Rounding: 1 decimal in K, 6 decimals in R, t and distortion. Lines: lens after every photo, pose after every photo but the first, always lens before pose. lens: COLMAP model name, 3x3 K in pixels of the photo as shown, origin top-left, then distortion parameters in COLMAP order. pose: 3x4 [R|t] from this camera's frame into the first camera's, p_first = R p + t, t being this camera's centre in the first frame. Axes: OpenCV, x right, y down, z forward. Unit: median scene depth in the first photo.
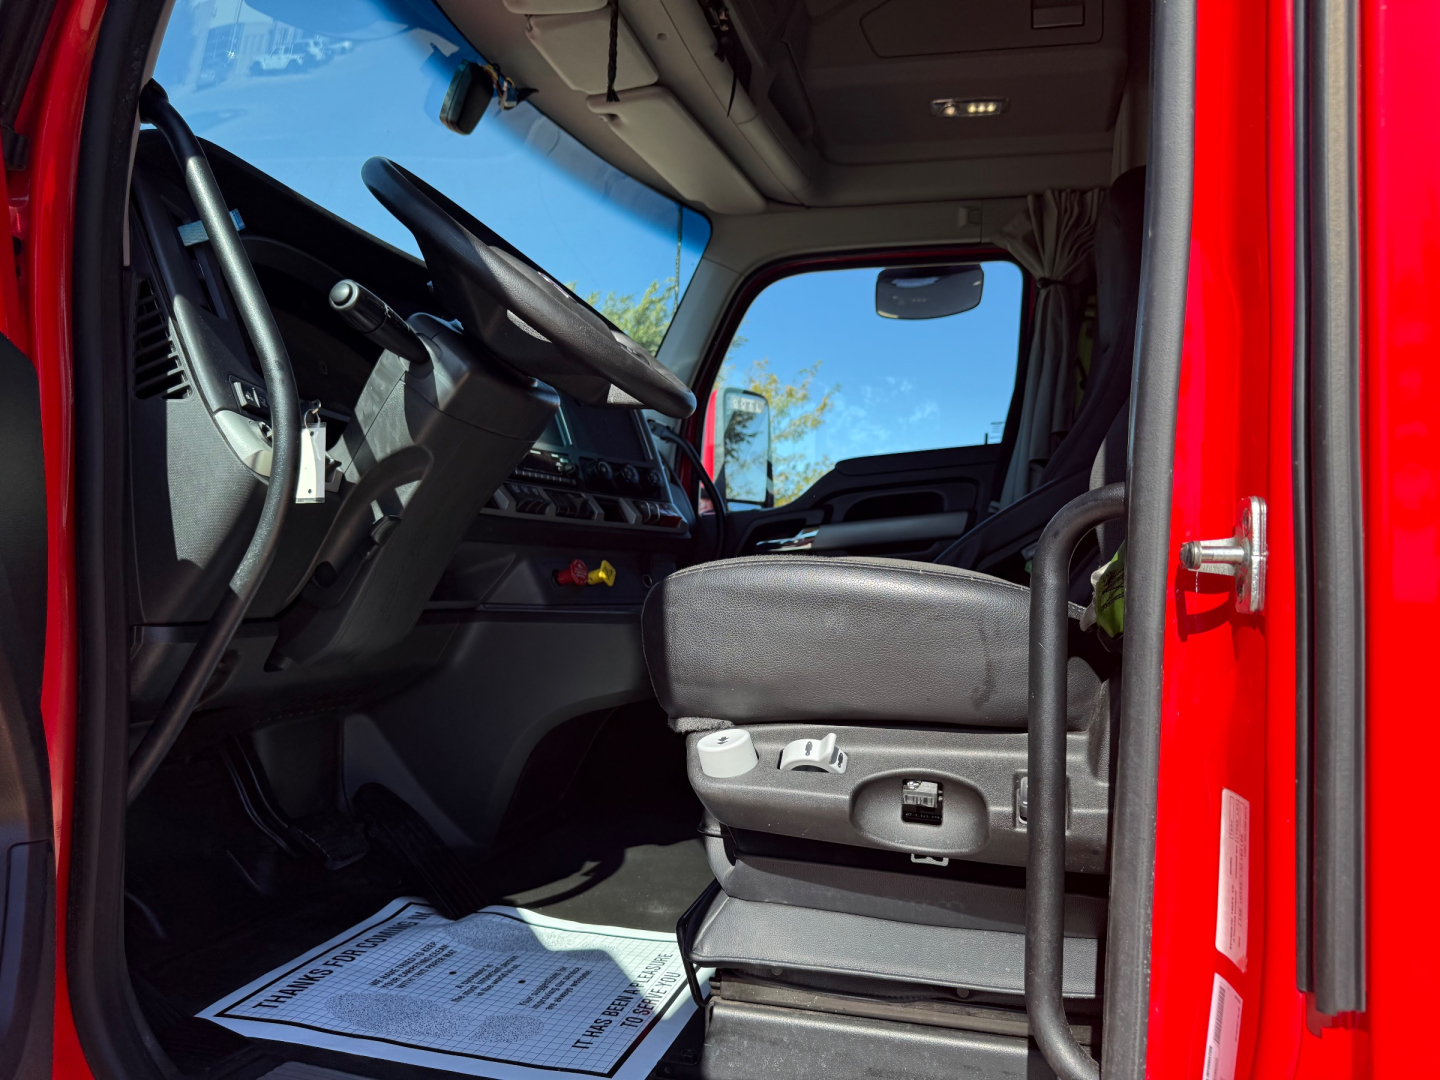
lens RADIAL K [[1020.0, 0, 724.6], [0, 1020.0, 547.3], [0, 0, 1]] dist [0.045090, -0.063896]
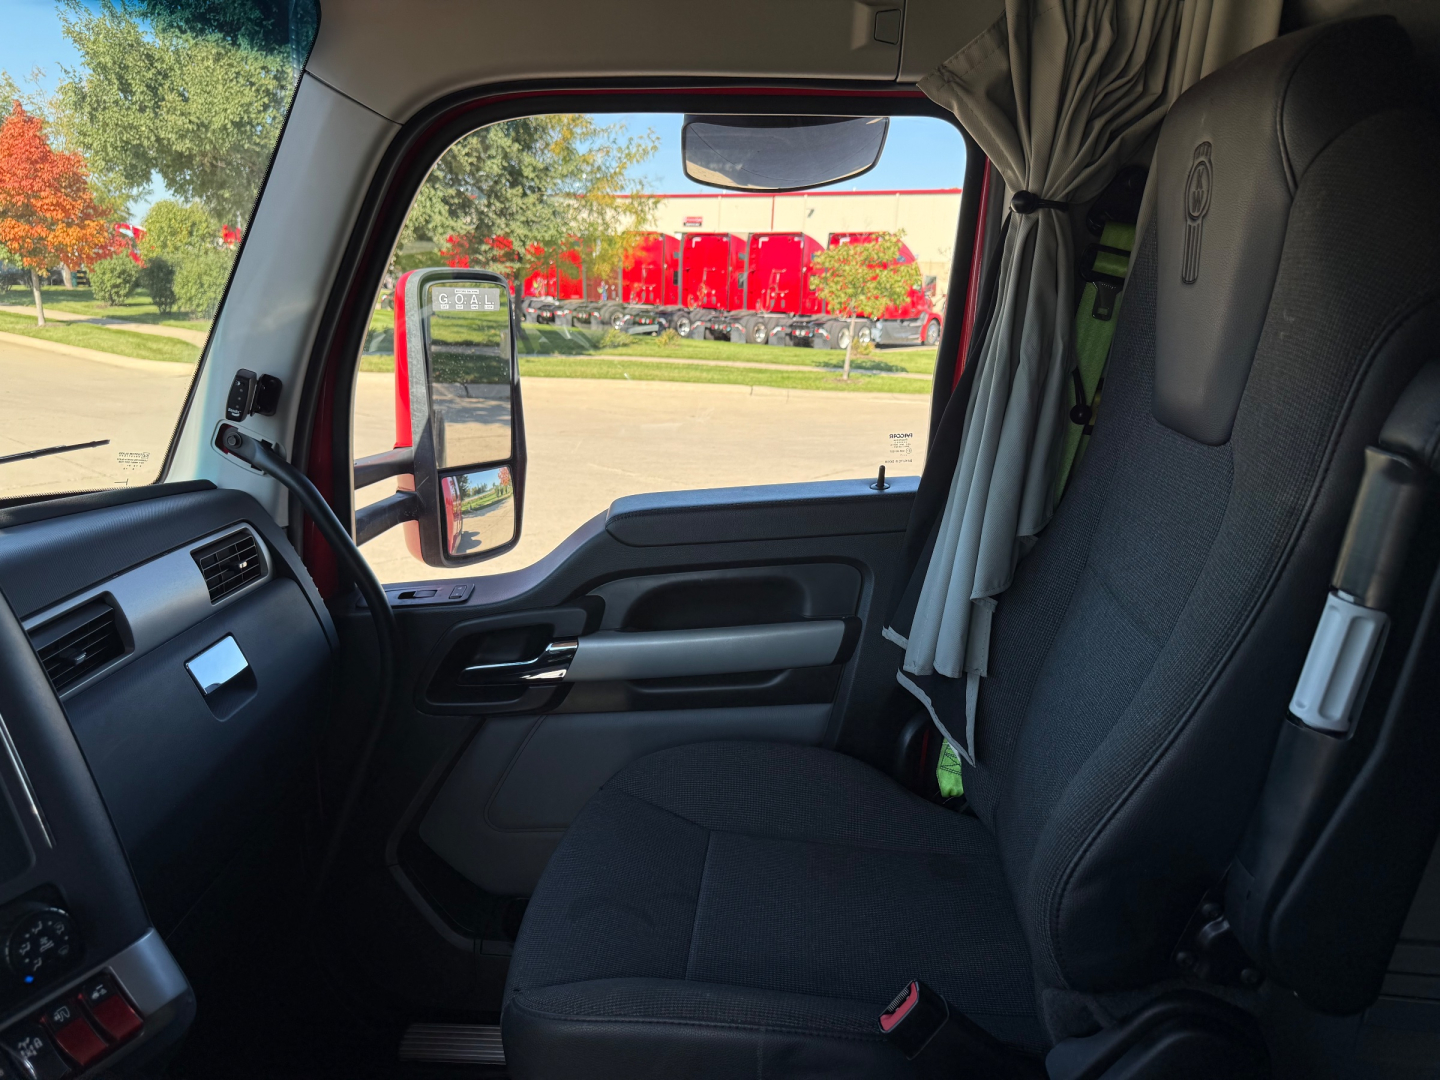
lens RADIAL K [[1020.0, 0, 724.6], [0, 1020.0, 547.3], [0, 0, 1]] dist [0.045090, -0.063896]
pose [[0.986409, -0.039882, 0.159394, 0.089570], [-0.010503, 0.952806, 0.303398, -0.242110], [-0.163972, -0.300949, 0.939438, 0.513741]]
